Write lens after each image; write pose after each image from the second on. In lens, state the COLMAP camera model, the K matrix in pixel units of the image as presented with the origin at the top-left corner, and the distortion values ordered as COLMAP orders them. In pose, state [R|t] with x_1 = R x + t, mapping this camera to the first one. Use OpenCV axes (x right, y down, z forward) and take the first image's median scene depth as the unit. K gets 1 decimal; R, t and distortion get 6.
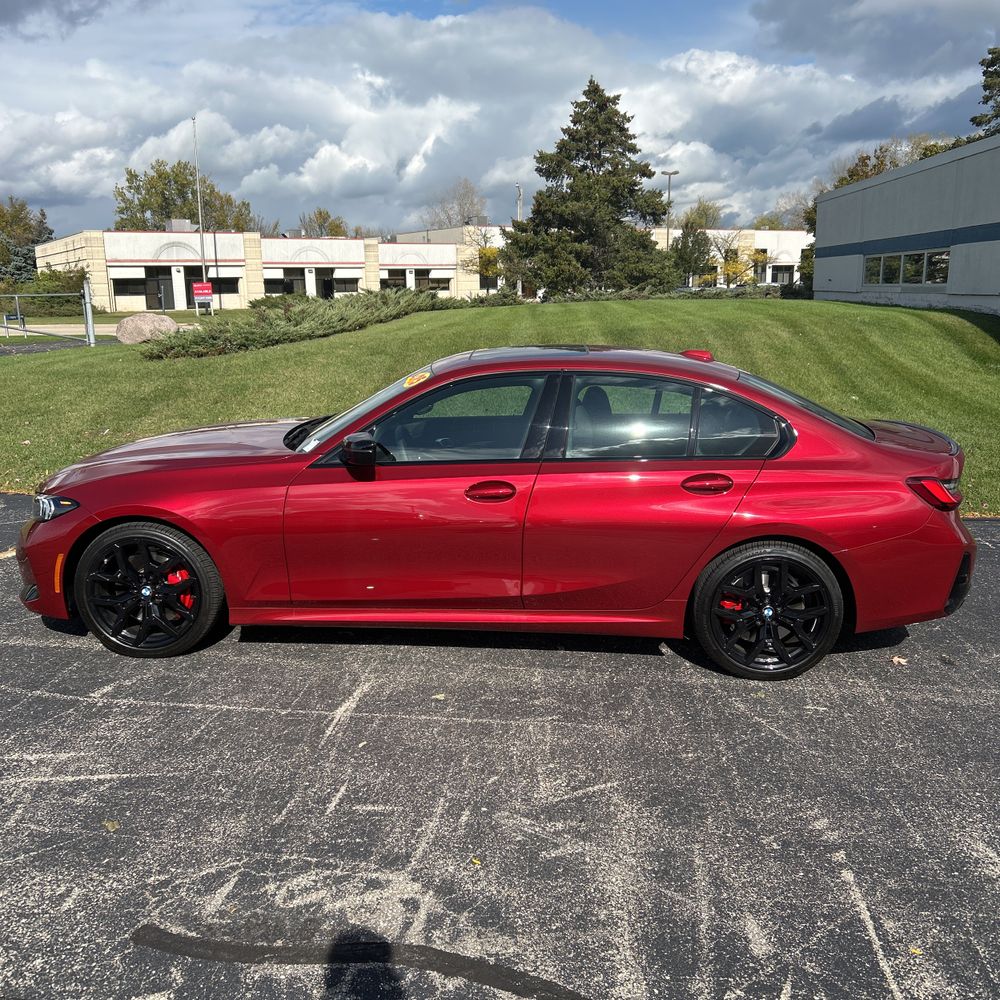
lens RADIAL K [[997.5, 0, 500.0], [0, 997.5, 500.0], [0, 0, 1]] dist [0.029807, -0.029676]
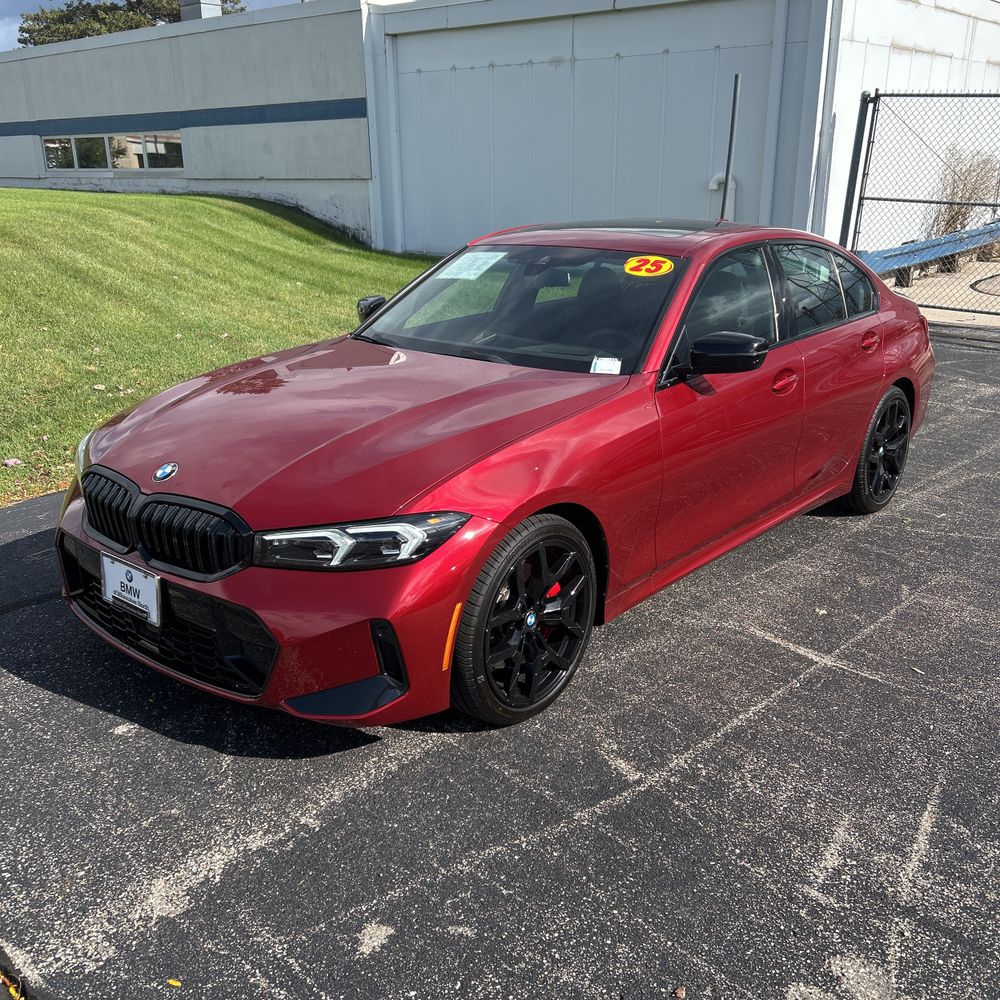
lens RADIAL K [[997.2, 0, 494.5], [0, 997.2, 498.3], [0, 0, 1]] dist [0.026417, -0.029442]
pose [[0.618274, -0.241876, 0.747819, -0.090950], [0.164745, 0.970215, 0.177602, -0.011554], [-0.768502, 0.013393, 0.639707, 0.064623]]
